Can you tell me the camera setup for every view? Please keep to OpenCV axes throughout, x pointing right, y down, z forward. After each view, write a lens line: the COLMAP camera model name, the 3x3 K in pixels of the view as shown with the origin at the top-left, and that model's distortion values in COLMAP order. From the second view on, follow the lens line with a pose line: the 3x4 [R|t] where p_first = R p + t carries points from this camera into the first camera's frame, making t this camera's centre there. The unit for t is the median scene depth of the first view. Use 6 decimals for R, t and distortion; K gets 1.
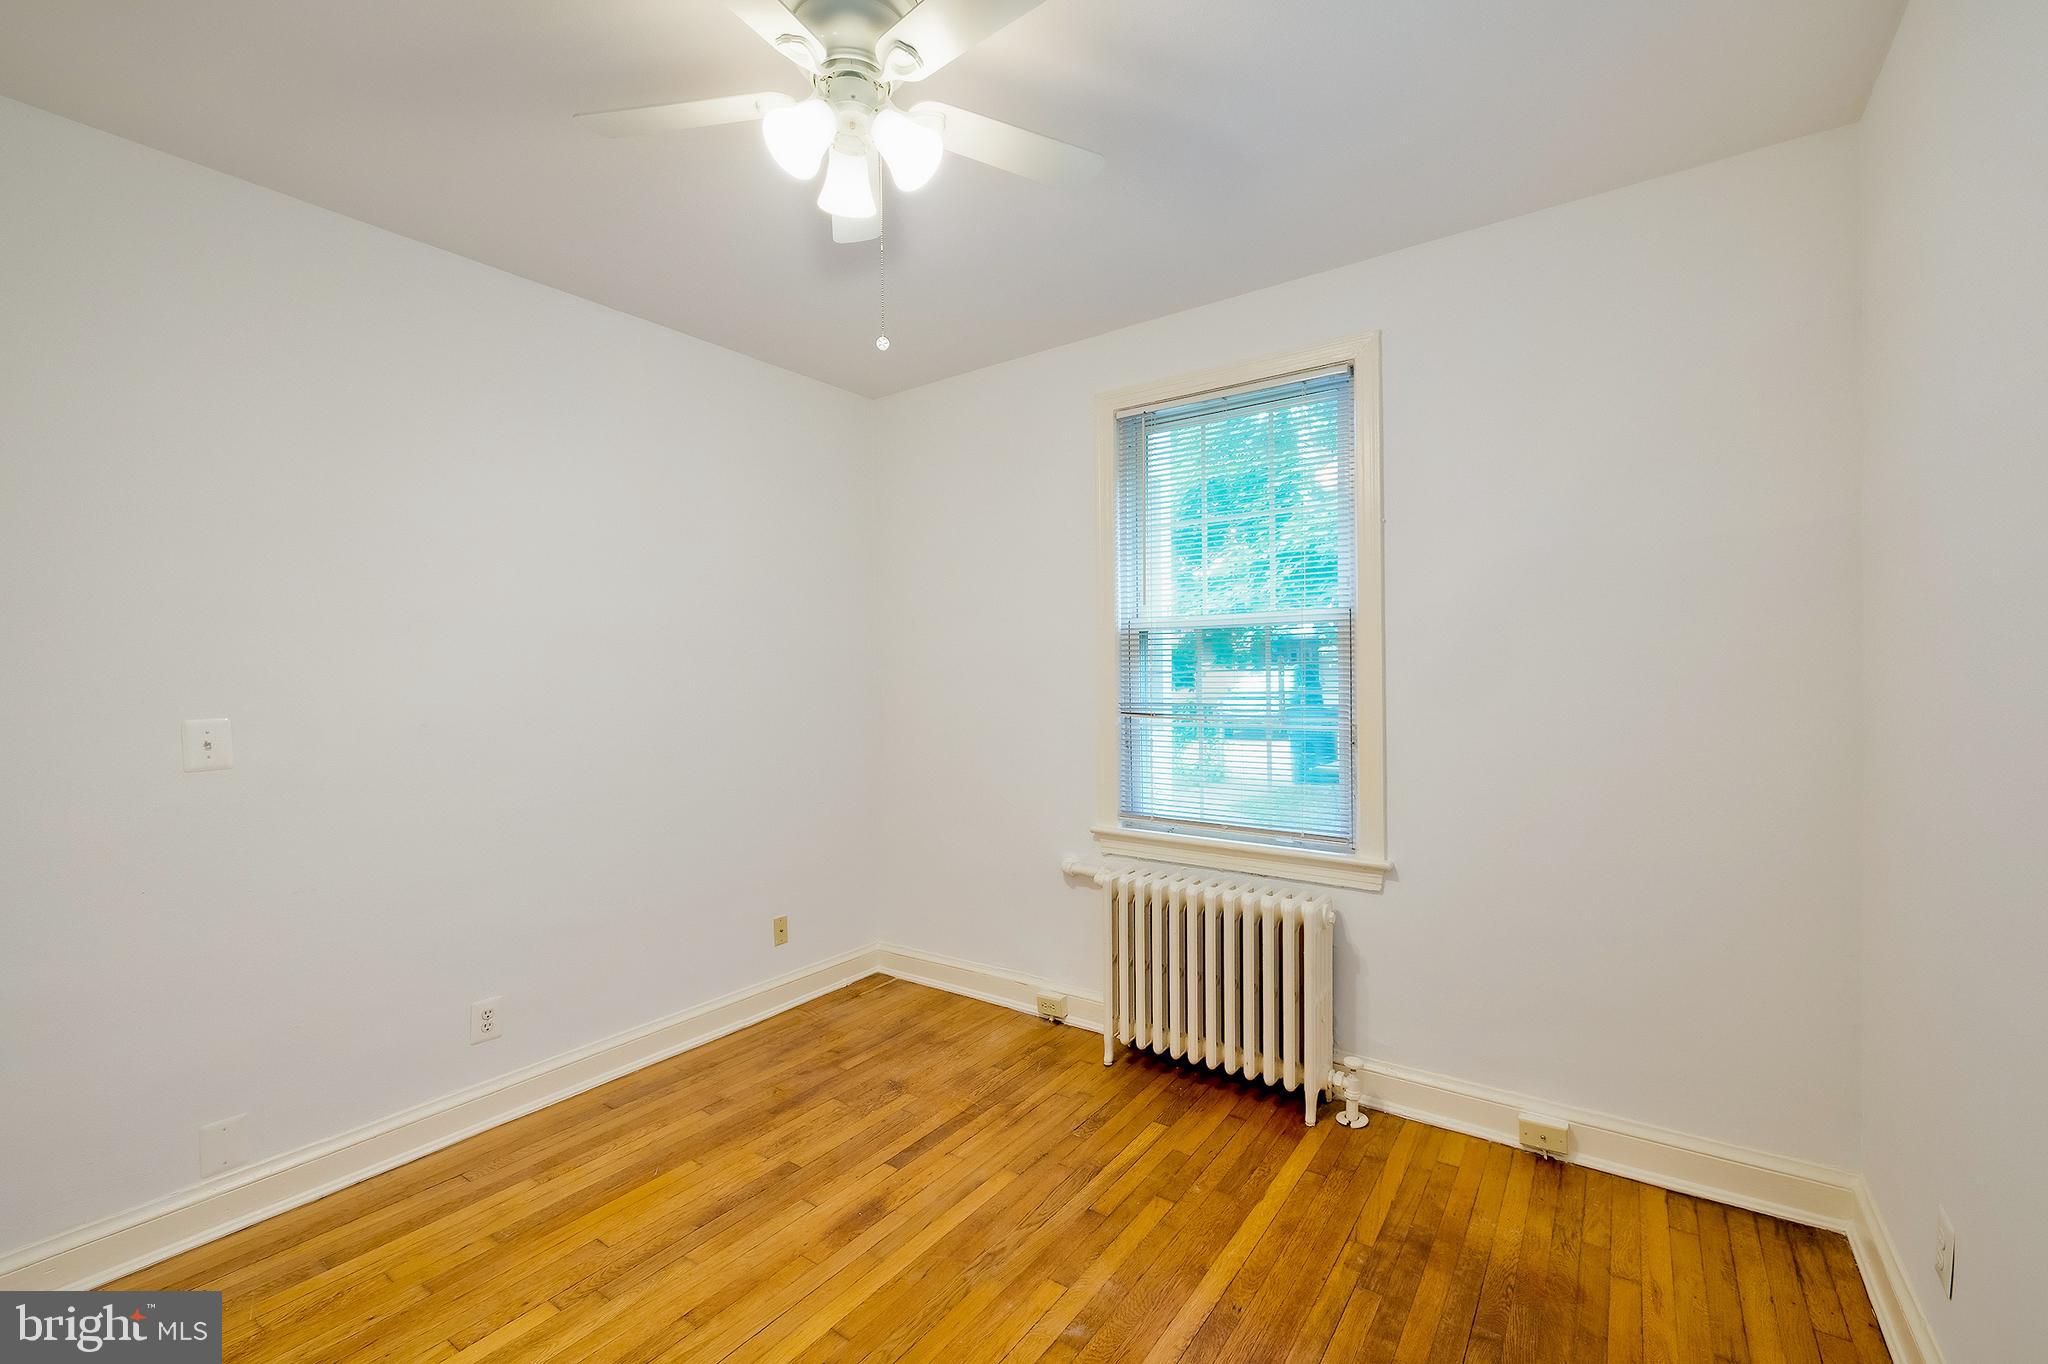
lens RADIAL K [[889.1, 0, 1026.4], [0, 889.1, 679.6], [0, 0, 1]] dist [0.001816, -0.000095]
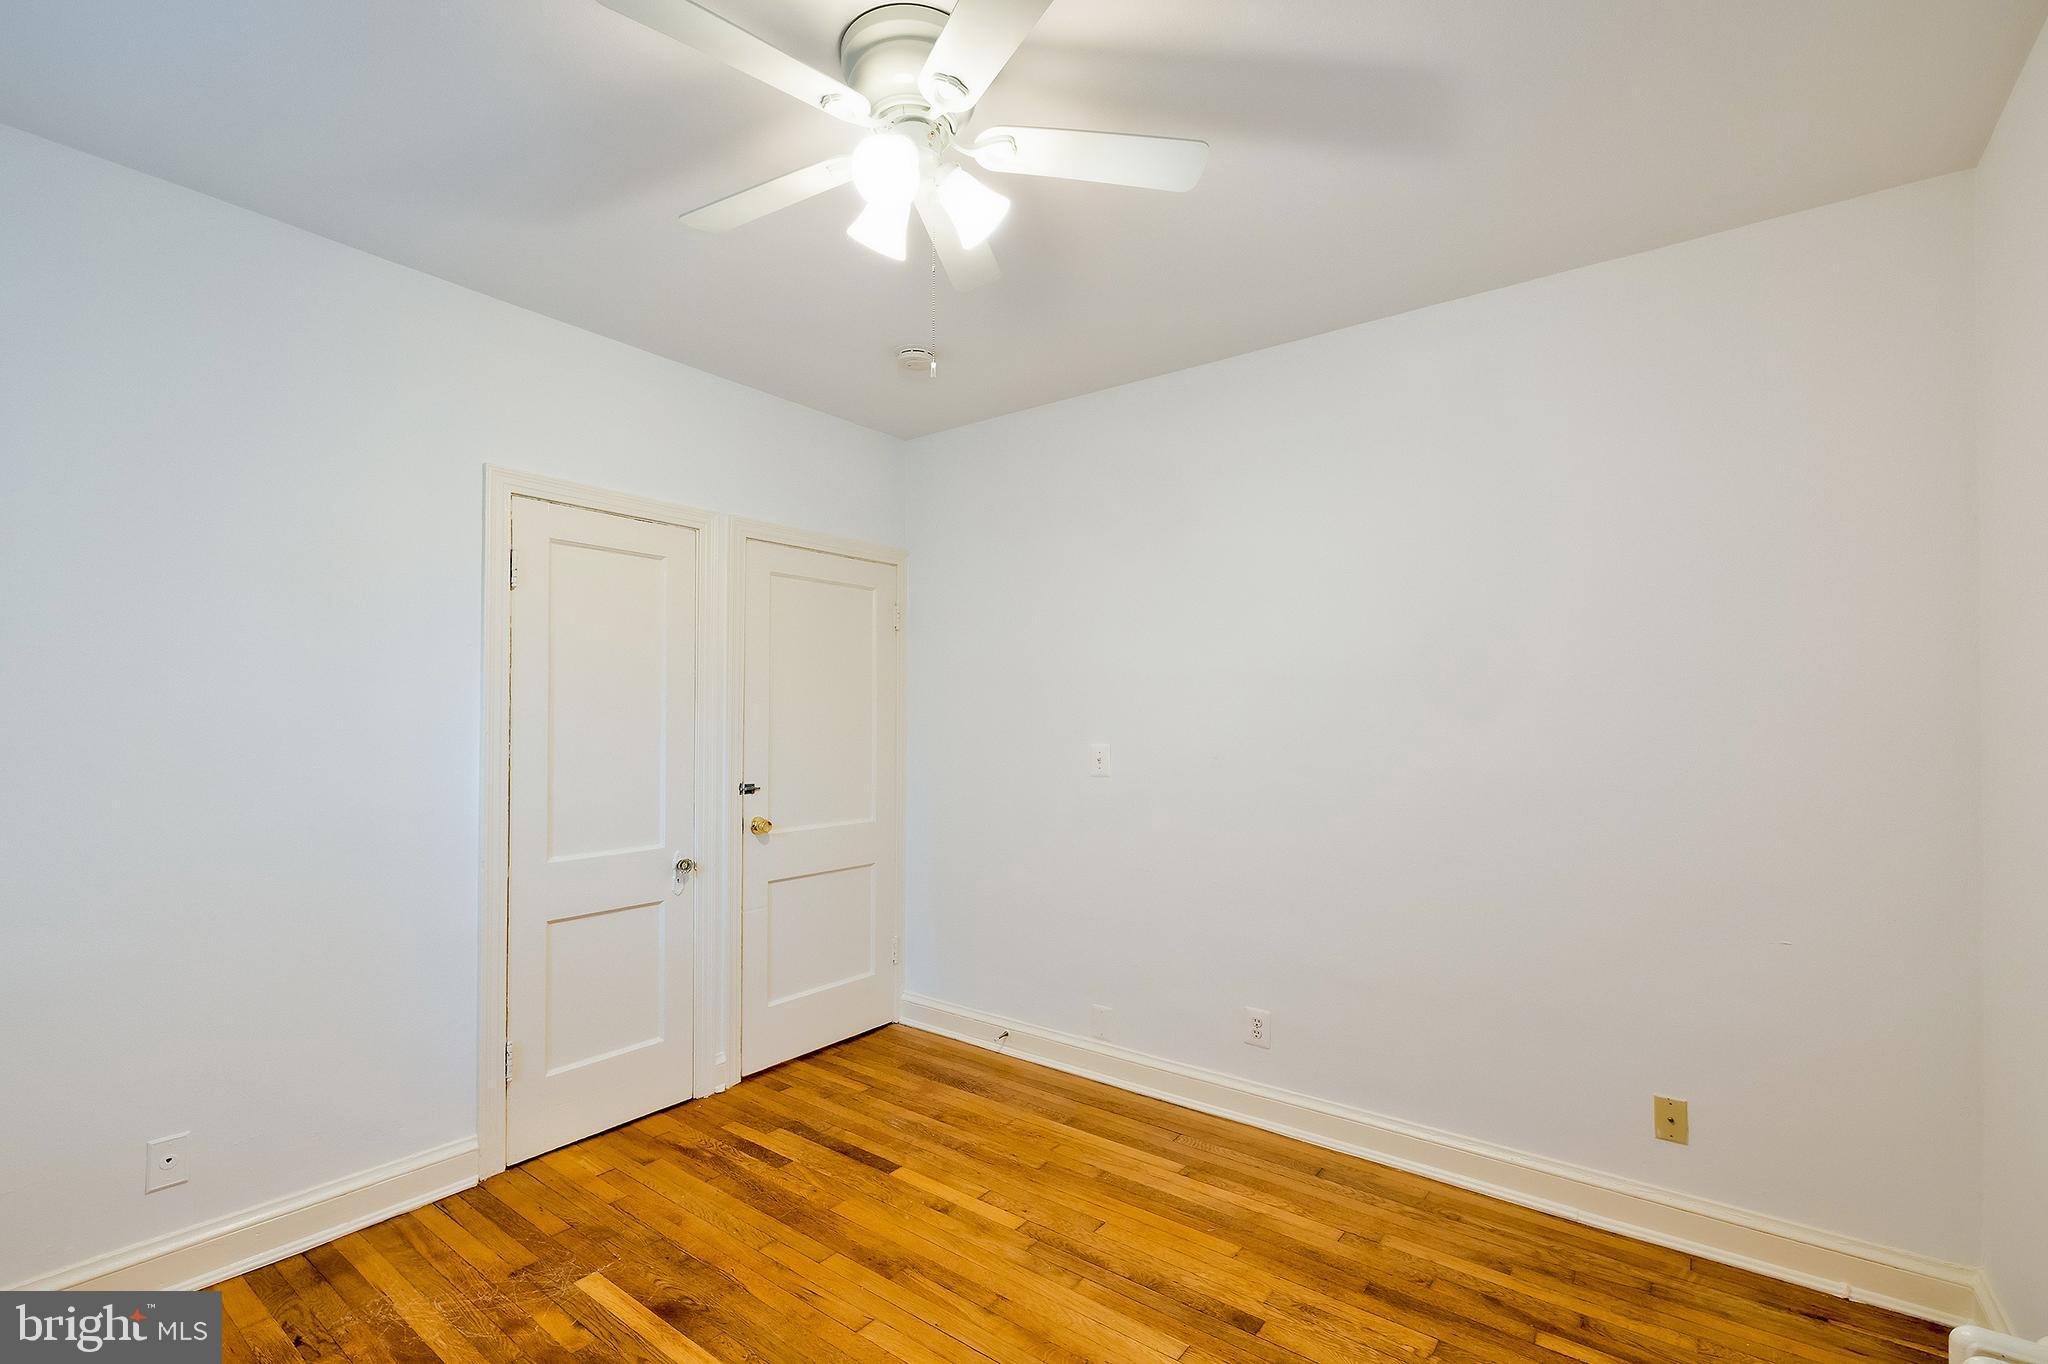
lens RADIAL K [[889.1, 0, 1027.5], [0, 889.1, 699.2], [0, 0, 1]] dist [0.001816, -0.000095]
pose [[-0.029971, -0.007366, -0.999524, 0.540800], [-0.009527, 0.999930, -0.007084, -0.017433], [0.999505, 0.009310, -0.030039, 0.782152]]
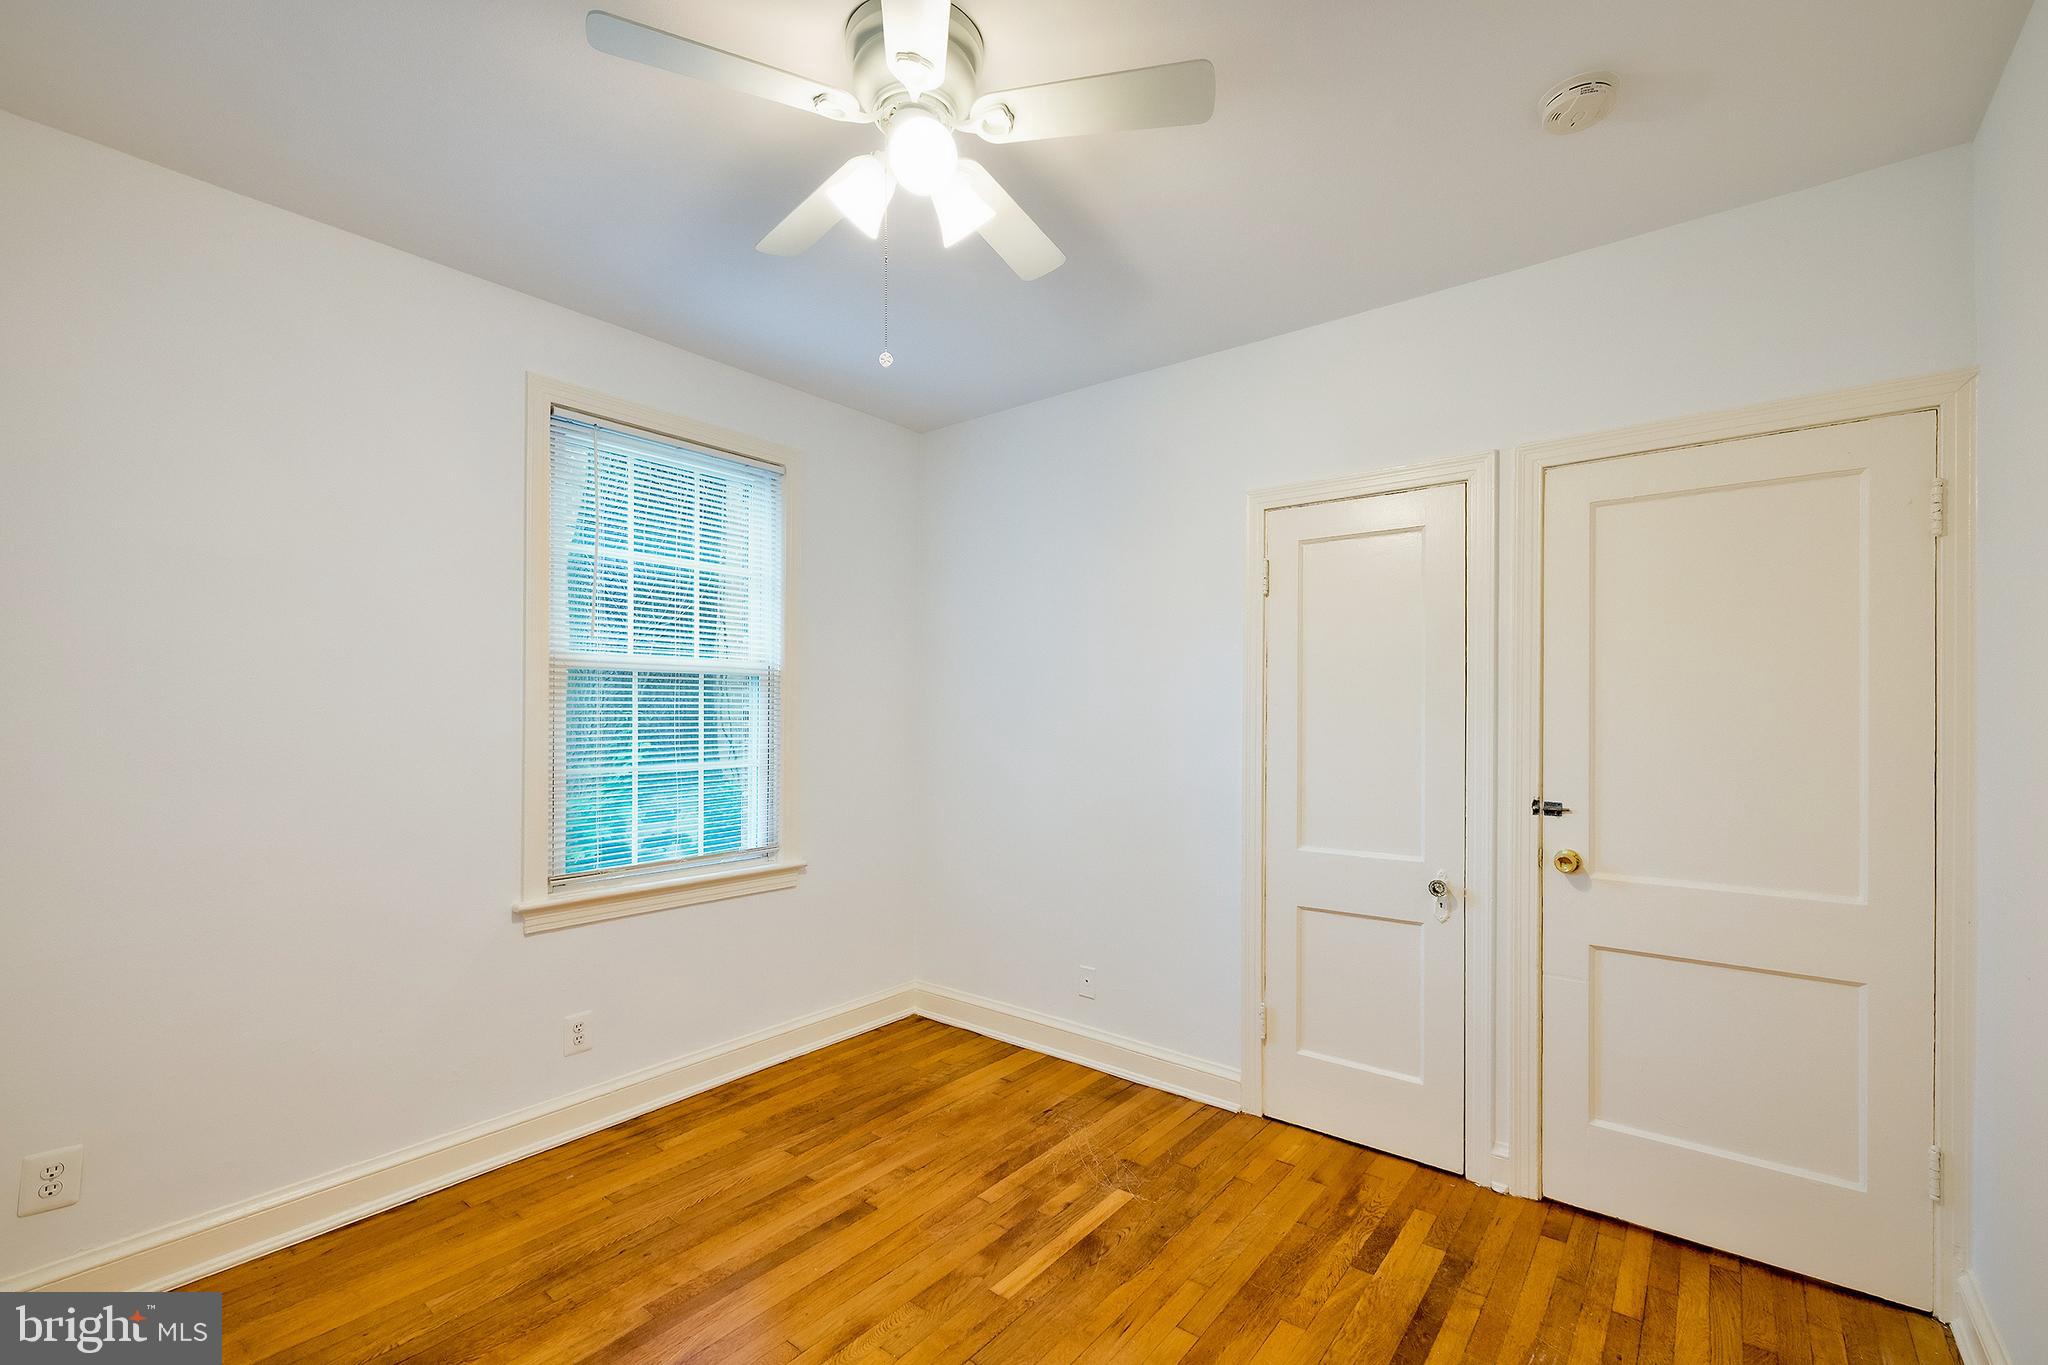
lens RADIAL K [[889.1, 0, 1005.3], [0, 889.1, 698.6], [0, 0, 1]] dist [0.001816, -0.000095]
pose [[-0.998008, 0.007208, 0.062669, -0.233551], [0.006313, 0.999875, -0.014465, 0.000340], [-0.062765, -0.014041, -0.997930, 1.338813]]
